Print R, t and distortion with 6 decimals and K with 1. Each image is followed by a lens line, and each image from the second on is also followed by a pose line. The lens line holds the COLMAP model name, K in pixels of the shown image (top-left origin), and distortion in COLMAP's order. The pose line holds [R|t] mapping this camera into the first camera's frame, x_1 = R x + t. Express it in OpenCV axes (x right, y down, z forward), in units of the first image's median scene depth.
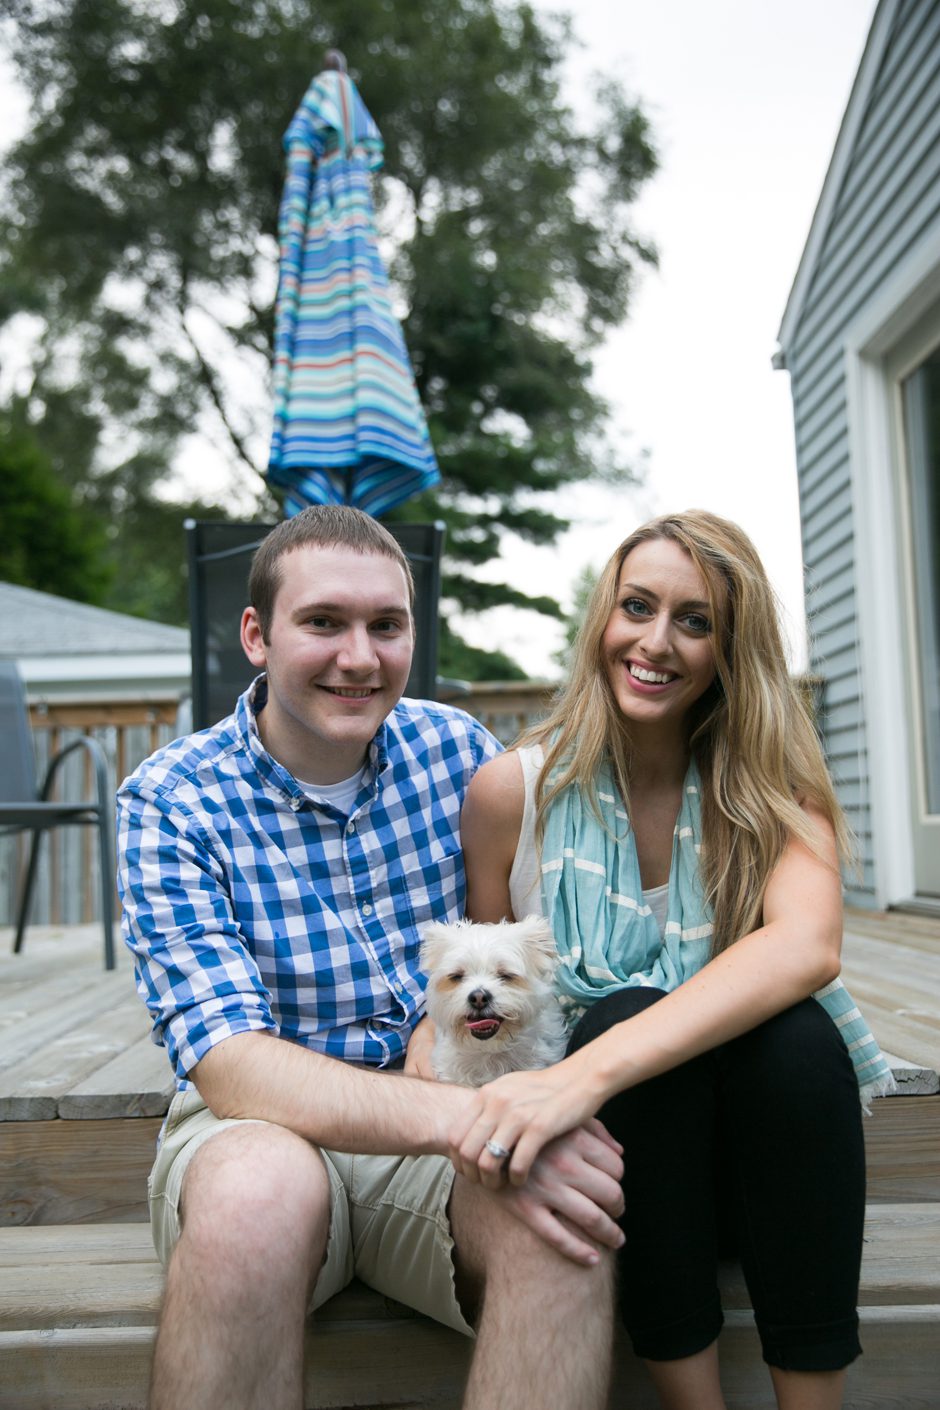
lens RADIAL K [[1505.7, 0, 465.6], [0, 1505.7, 699.5], [0, 0, 1]] dist [0.029164, 0.000000]
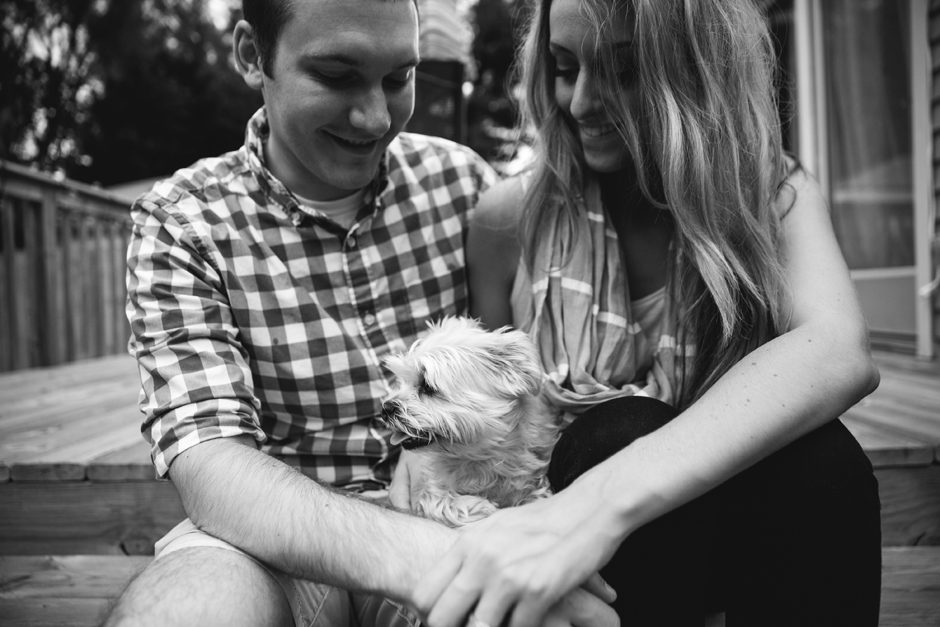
lens RADIAL K [[646.4, 0, 476.0], [0, 646.4, 317.2], [0, 0, 1]] dist [-0.088308, 0.068127]
pose [[0.997897, 0.003680, -0.064715, 0.041805], [0.003217, 0.994345, 0.106152, 0.092371], [0.064740, -0.106137, 0.992242, 0.566150]]
